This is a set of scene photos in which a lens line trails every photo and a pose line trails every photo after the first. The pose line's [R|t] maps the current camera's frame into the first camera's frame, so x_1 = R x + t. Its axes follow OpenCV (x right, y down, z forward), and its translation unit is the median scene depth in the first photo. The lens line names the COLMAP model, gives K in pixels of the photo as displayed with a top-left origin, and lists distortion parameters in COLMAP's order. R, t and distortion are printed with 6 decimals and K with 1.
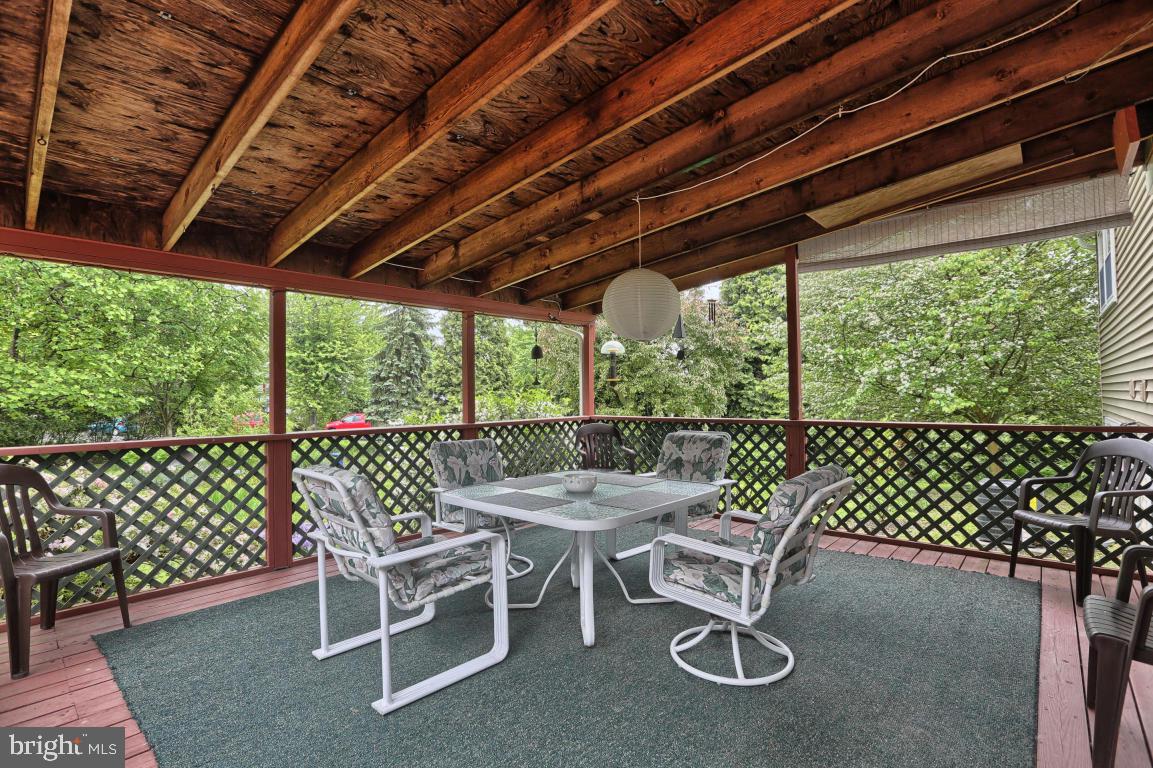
lens RADIAL K [[551.0, 0, 575.2], [0, 551.0, 386.3], [0, 0, 1]] dist [-0.038747, 0.014057]
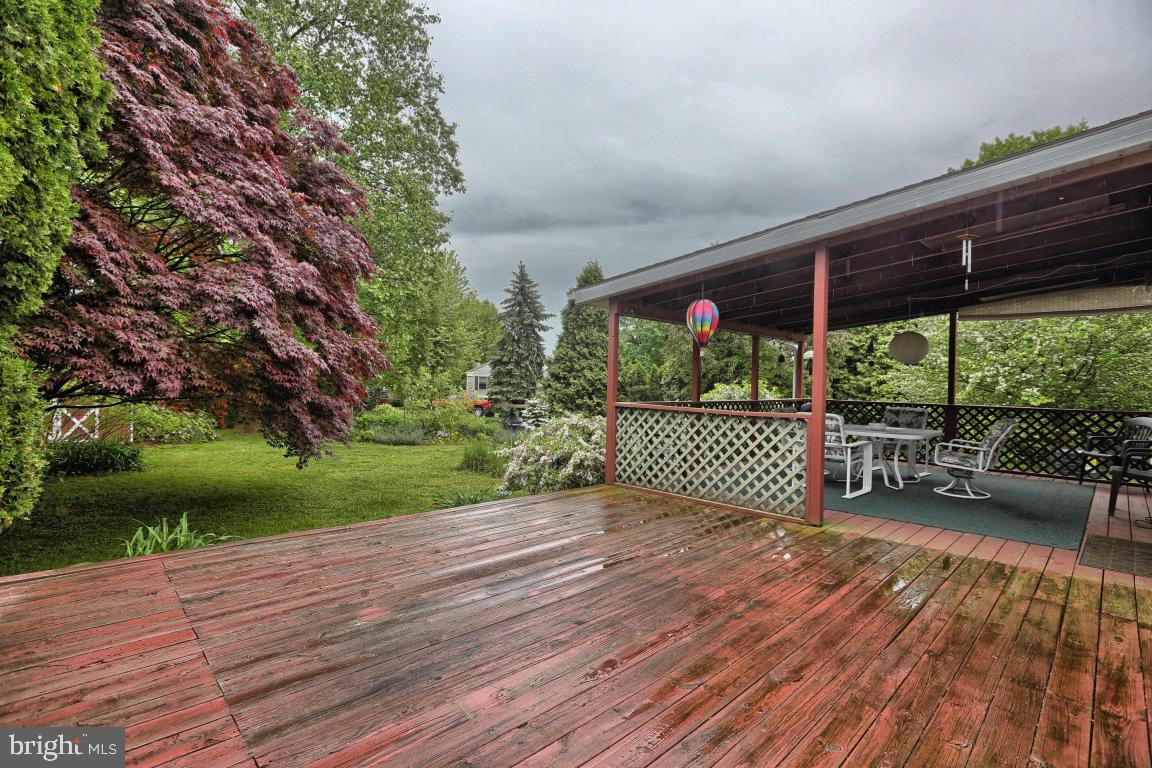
lens RADIAL K [[550.5, 0, 576.5], [0, 550.5, 385.8], [0, 0, 1]] dist [-0.038747, 0.014057]
pose [[0.996838, 0.034242, -0.071703, -0.380717], [-0.032454, 0.999136, 0.025960, -0.002167], [0.072530, -0.023551, 0.997088, -0.459876]]
